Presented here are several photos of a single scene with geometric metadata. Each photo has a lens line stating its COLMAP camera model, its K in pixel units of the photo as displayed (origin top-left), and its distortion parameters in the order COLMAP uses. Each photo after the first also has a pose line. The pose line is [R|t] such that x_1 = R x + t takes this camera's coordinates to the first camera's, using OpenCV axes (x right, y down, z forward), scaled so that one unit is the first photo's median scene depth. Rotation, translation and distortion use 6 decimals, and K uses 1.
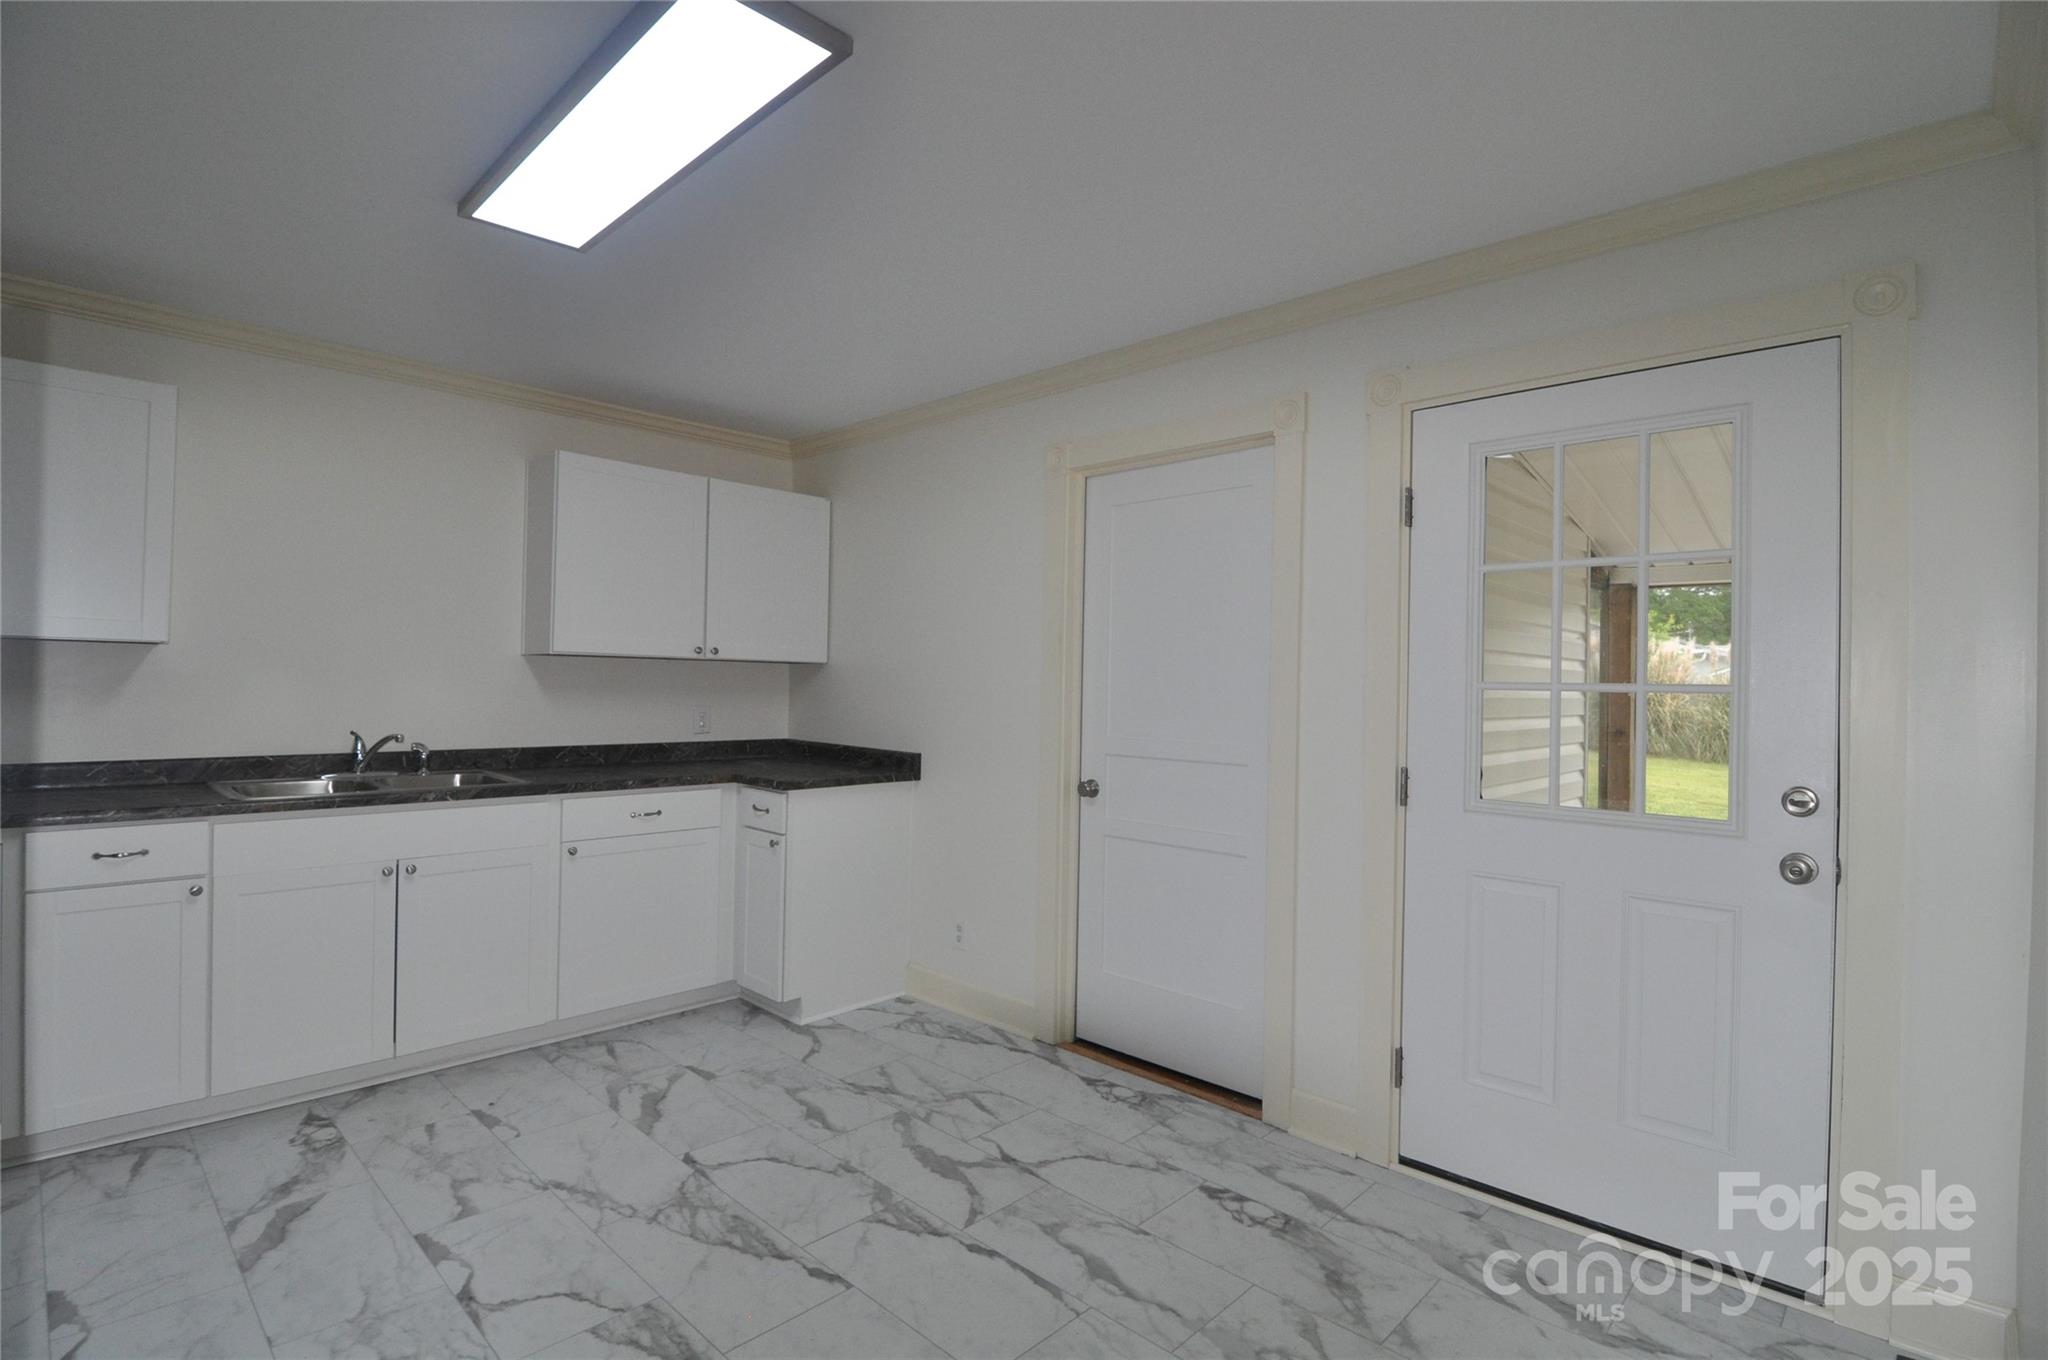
lens RADIAL K [[981.3, 0, 1029.5], [0, 981.3, 670.2], [0, 0, 1]] dist [-0.012406, -0.004478]
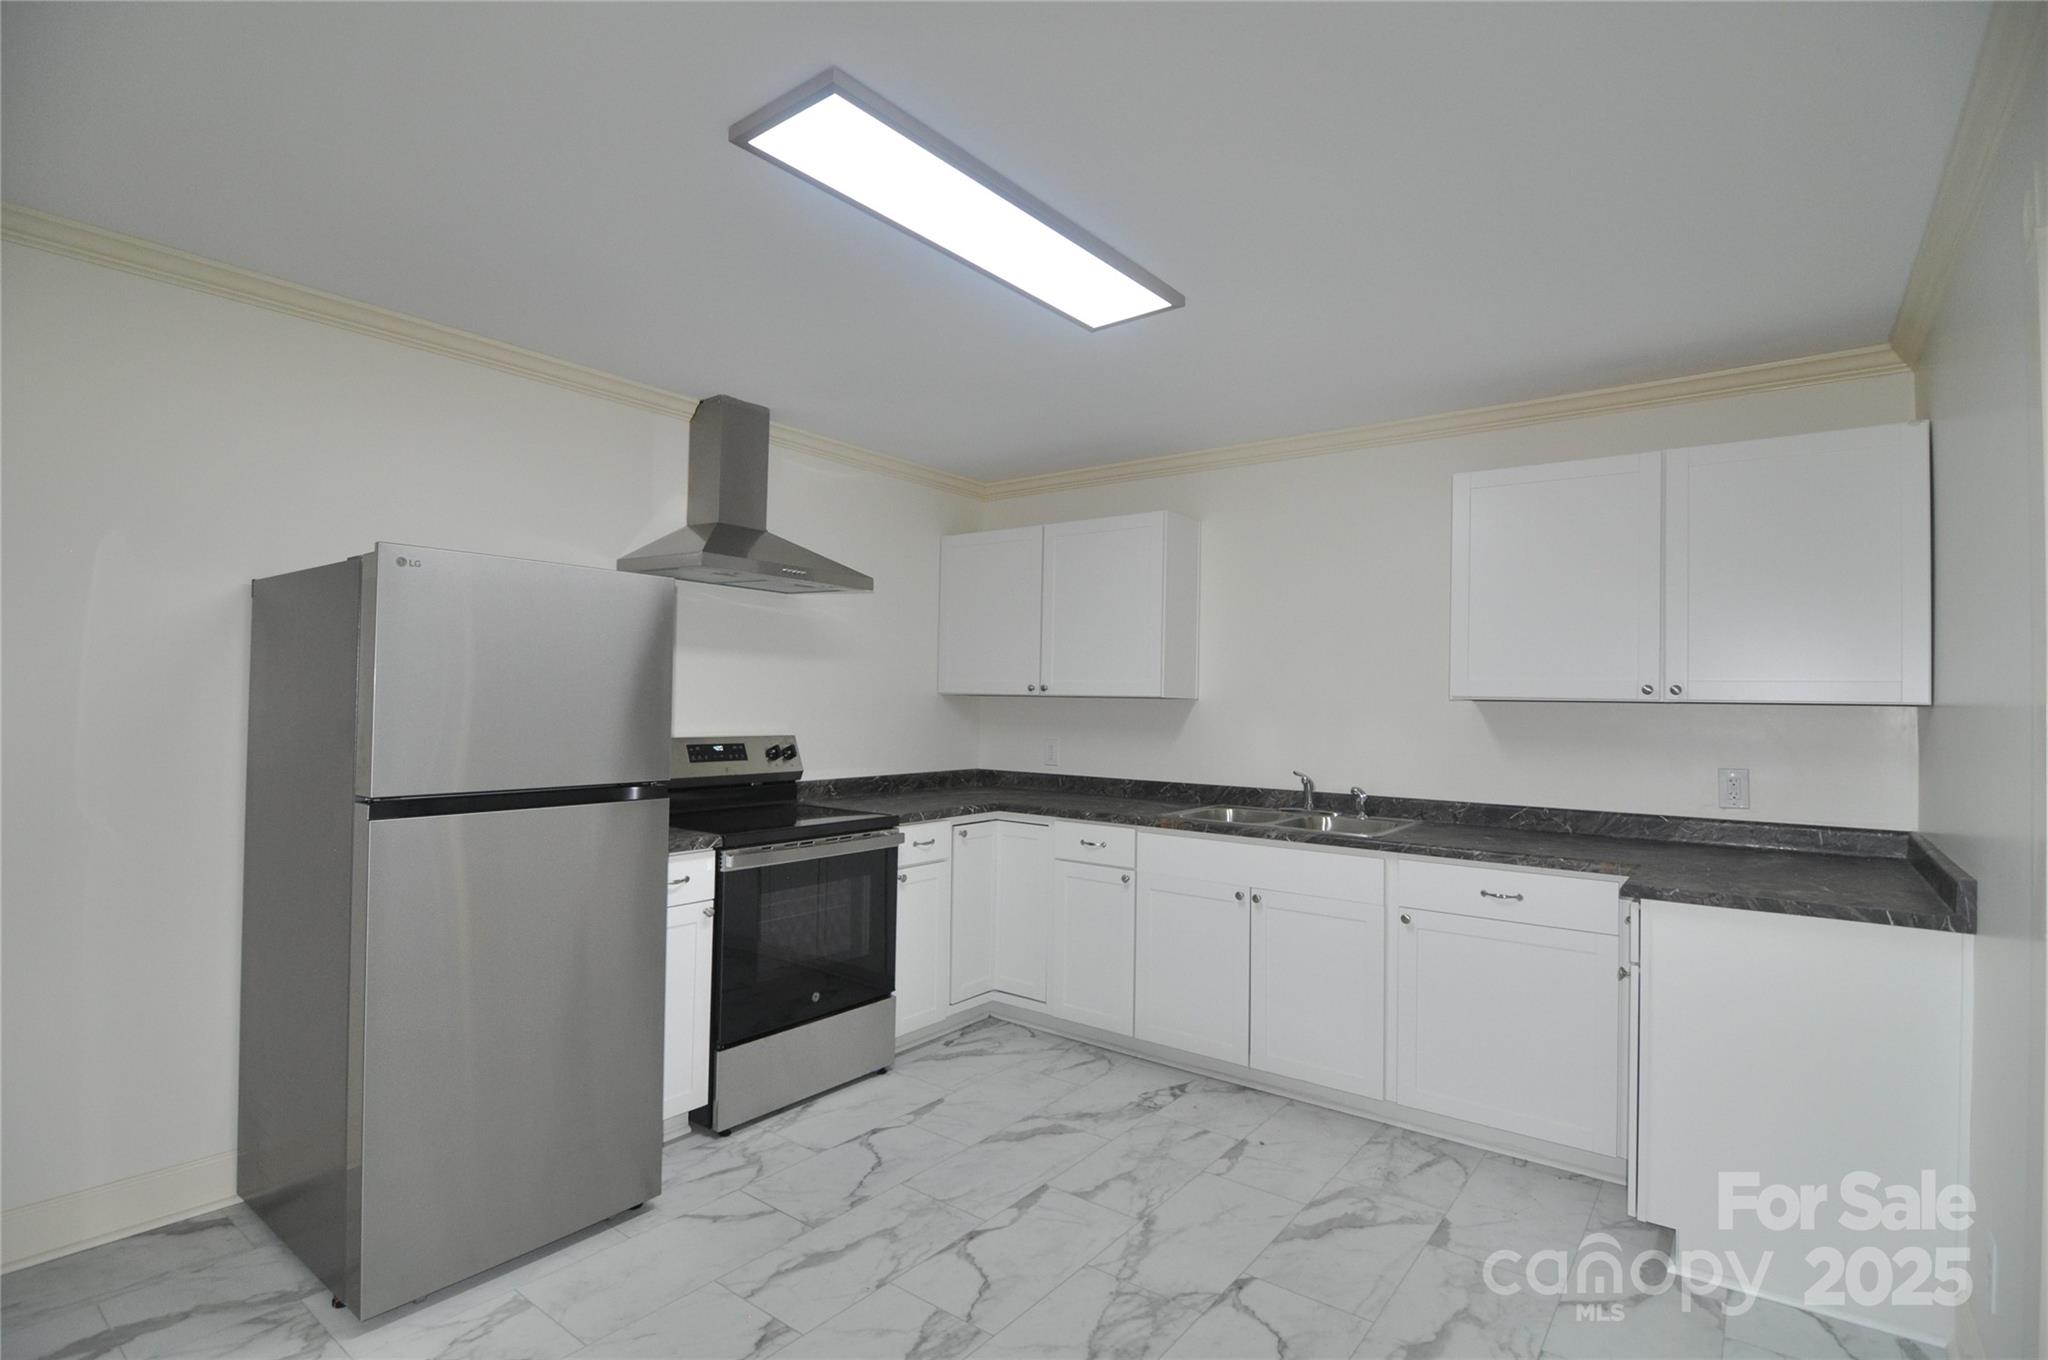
lens RADIAL K [[981.3, 0, 1020.7], [0, 981.3, 681.9], [0, 0, 1]] dist [-0.012406, -0.004478]
pose [[0.118825, -0.039875, -0.992114, 0.449167], [-0.007881, 0.999124, -0.041100, 0.010306], [0.992884, 0.012703, 0.118407, 0.631075]]
